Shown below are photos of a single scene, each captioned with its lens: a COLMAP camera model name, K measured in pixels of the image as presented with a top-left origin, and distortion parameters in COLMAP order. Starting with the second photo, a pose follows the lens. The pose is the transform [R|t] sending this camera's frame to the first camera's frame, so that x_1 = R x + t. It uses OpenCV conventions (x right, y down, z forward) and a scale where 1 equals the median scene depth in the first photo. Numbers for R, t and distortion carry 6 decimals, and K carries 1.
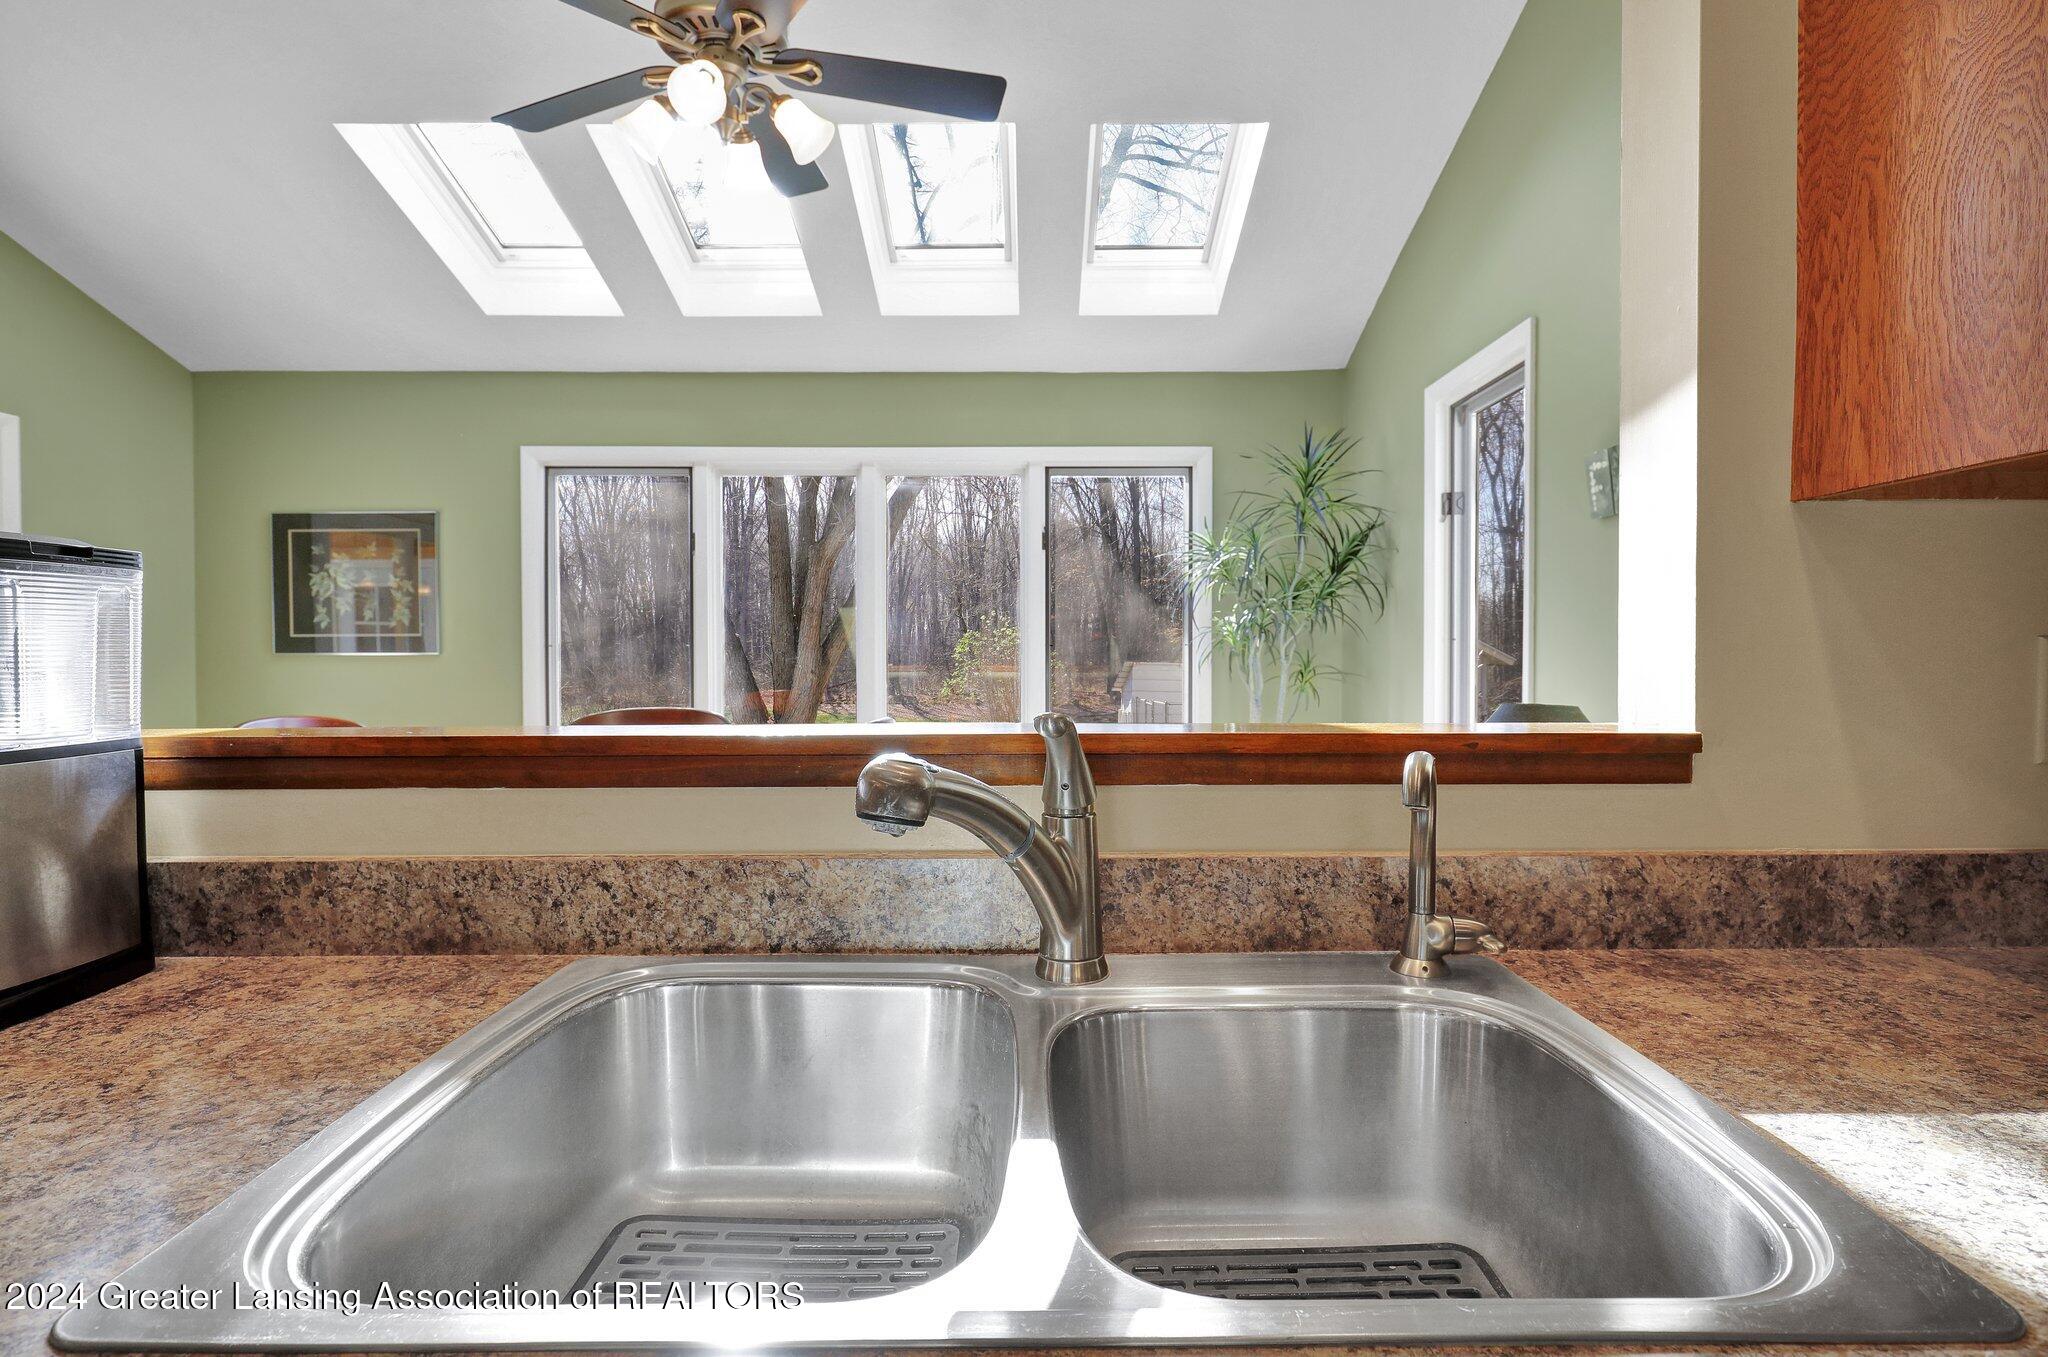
lens RADIAL K [[1095.5, 0, 1019.2], [0, 1095.5, 674.5], [0, 0, 1]] dist [-0.003904, -0.000214]
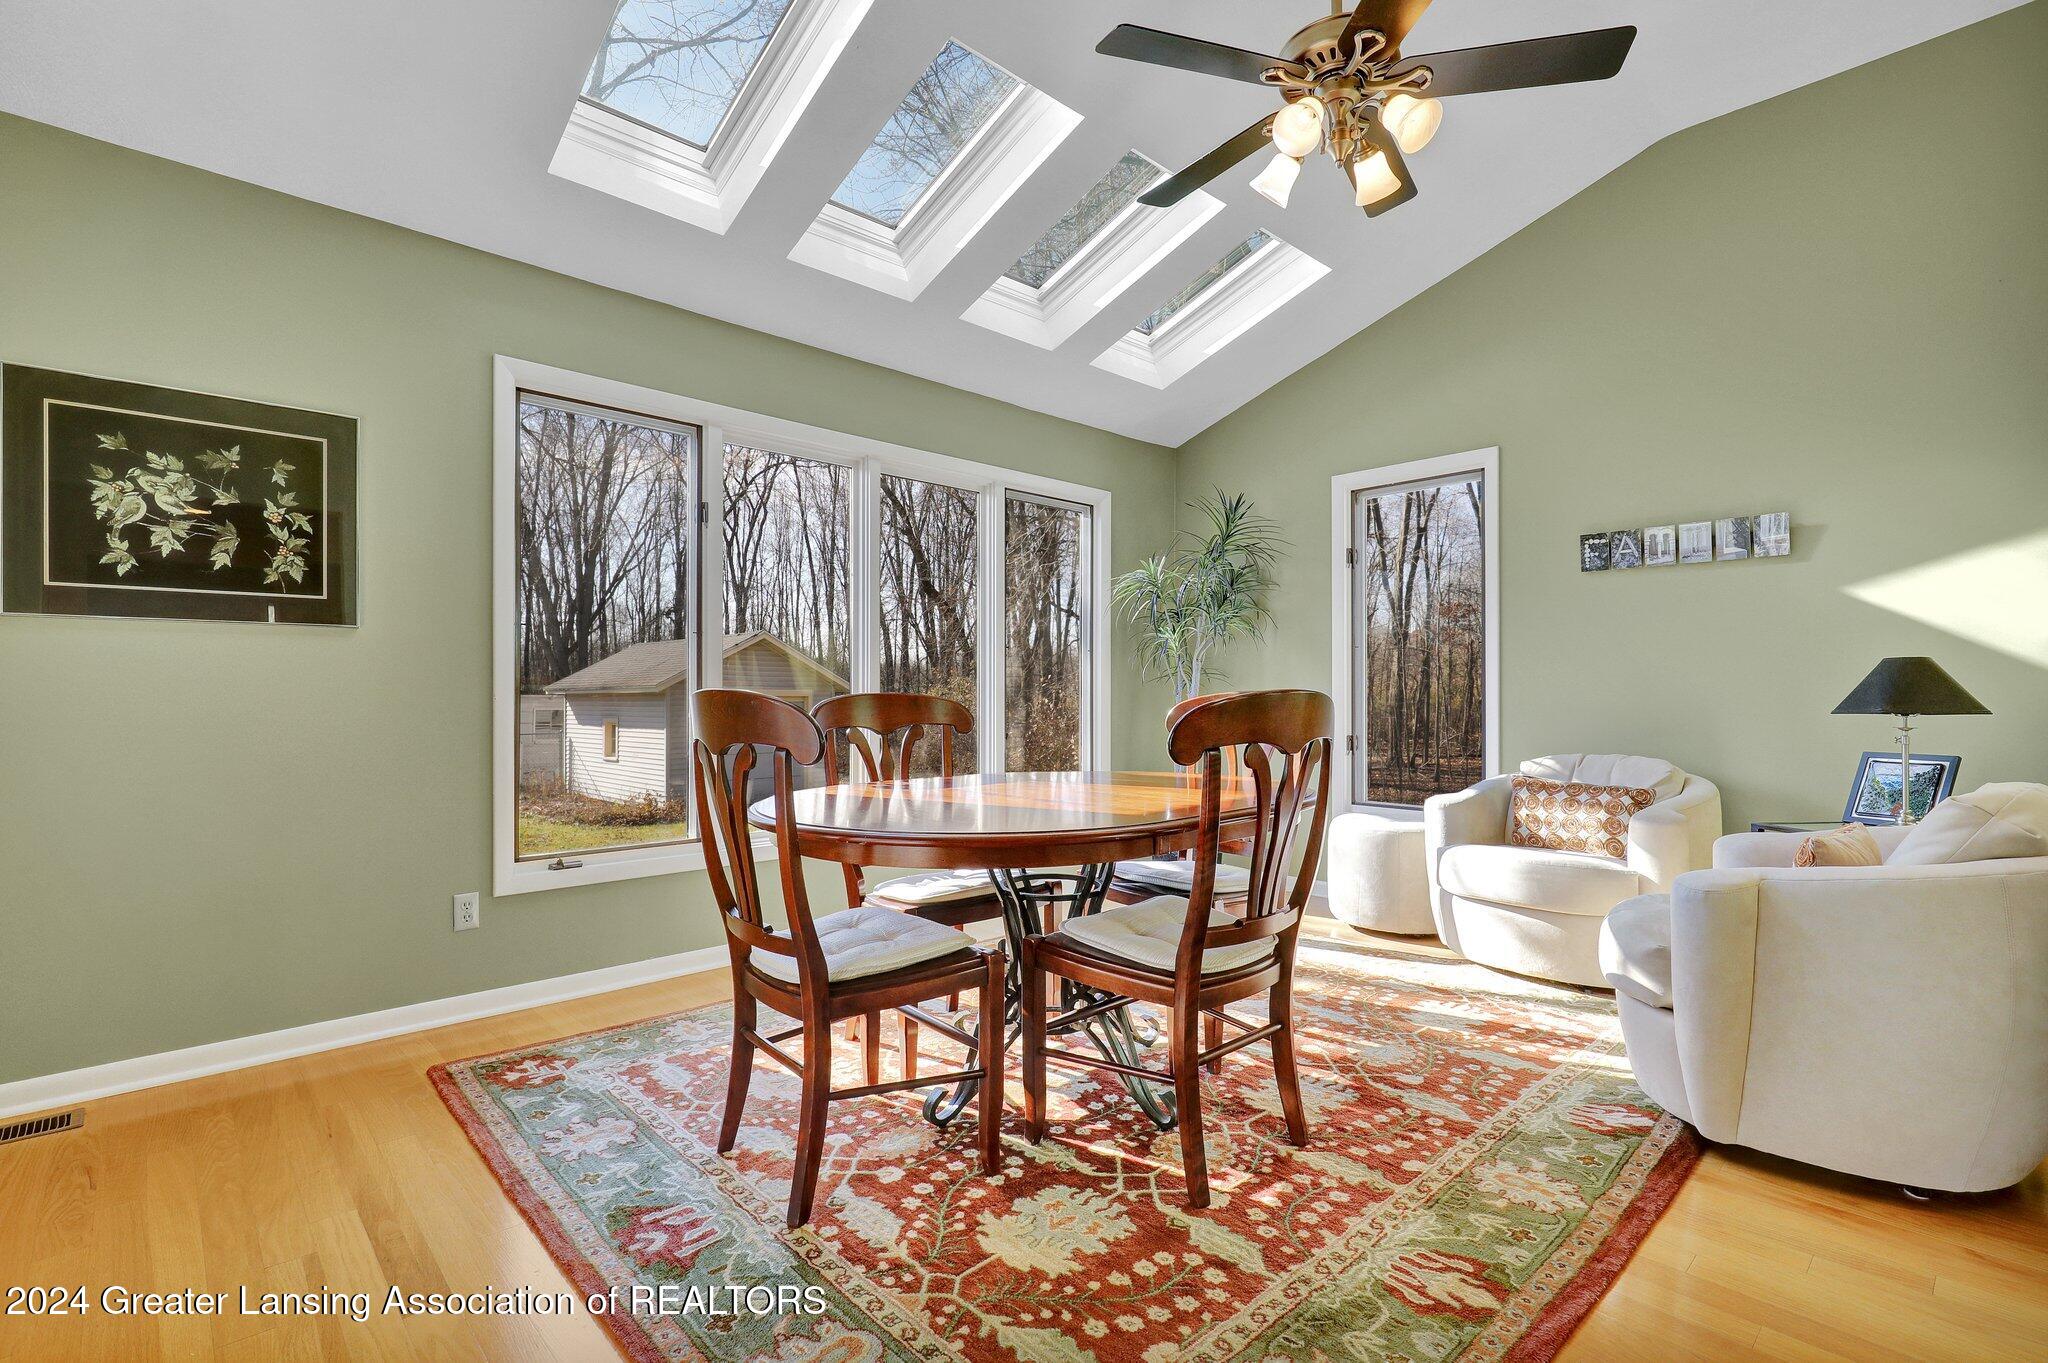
lens RADIAL K [[933.7, 0, 1020.0], [0, 933.7, 685.7], [0, 0, 1]] dist [0.001117, 0.000003]
pose [[0.738400, 0.007664, 0.674319, -0.618035], [0.006913, 0.999797, -0.018933, 0.030923], [-0.674327, 0.018642, 0.738197, 0.297215]]
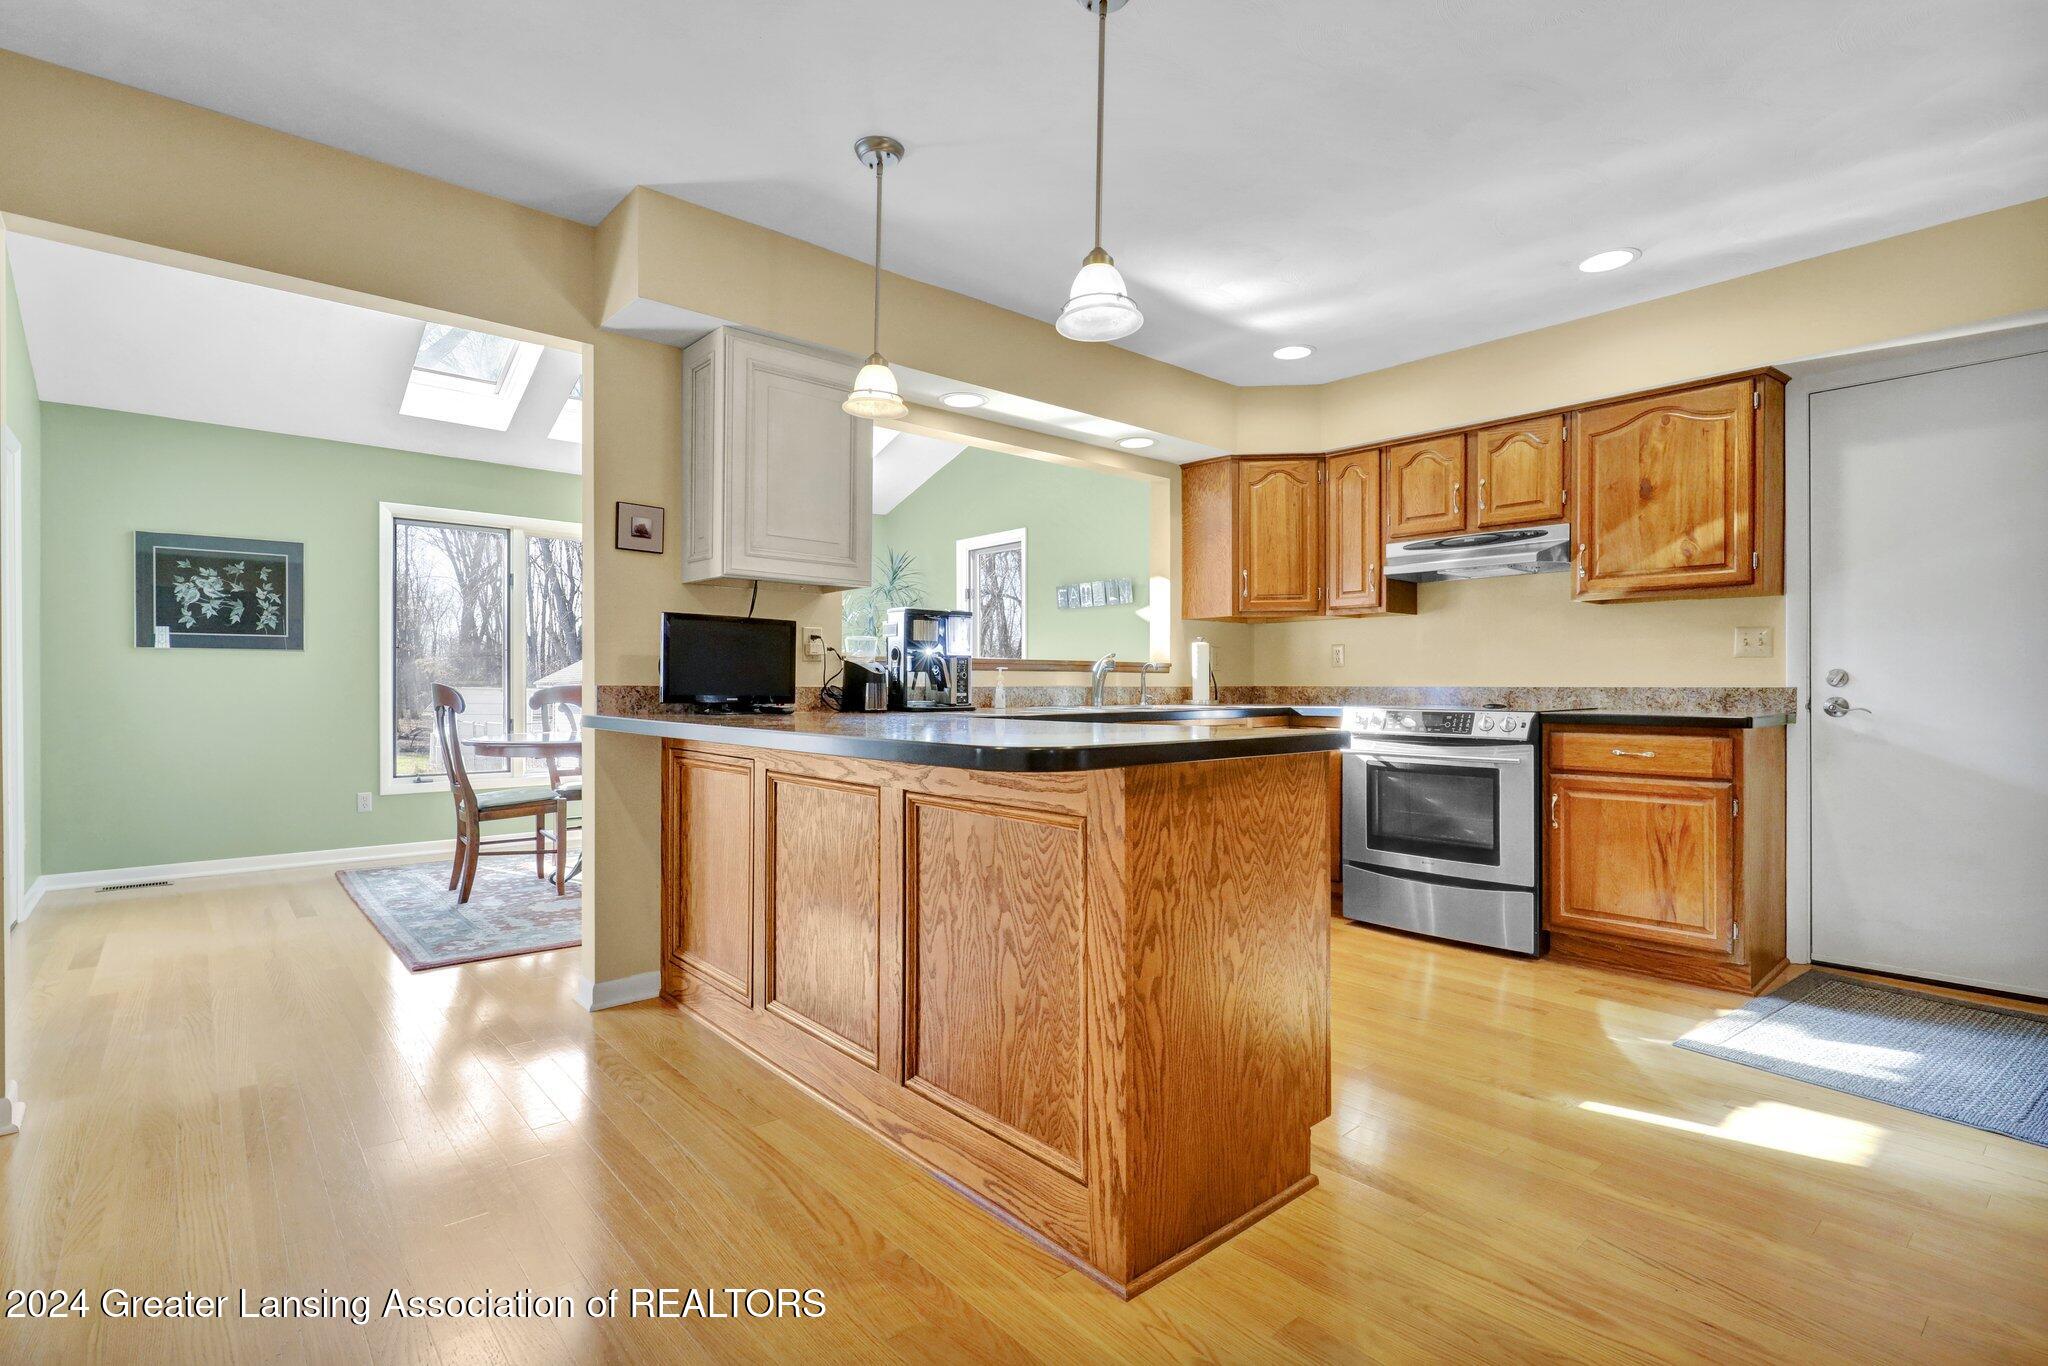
lens RADIAL K [[985.0, 0, 1026.7], [0, 985.0, 685.2], [0, 0, 1]] dist [0.001229, 0.000248]
pose [[0.752660, 0.003202, 0.658401, -0.656961], [0.010523, 0.999802, -0.016892, 0.050805], [-0.658325, 0.019643, 0.752478, -0.455460]]
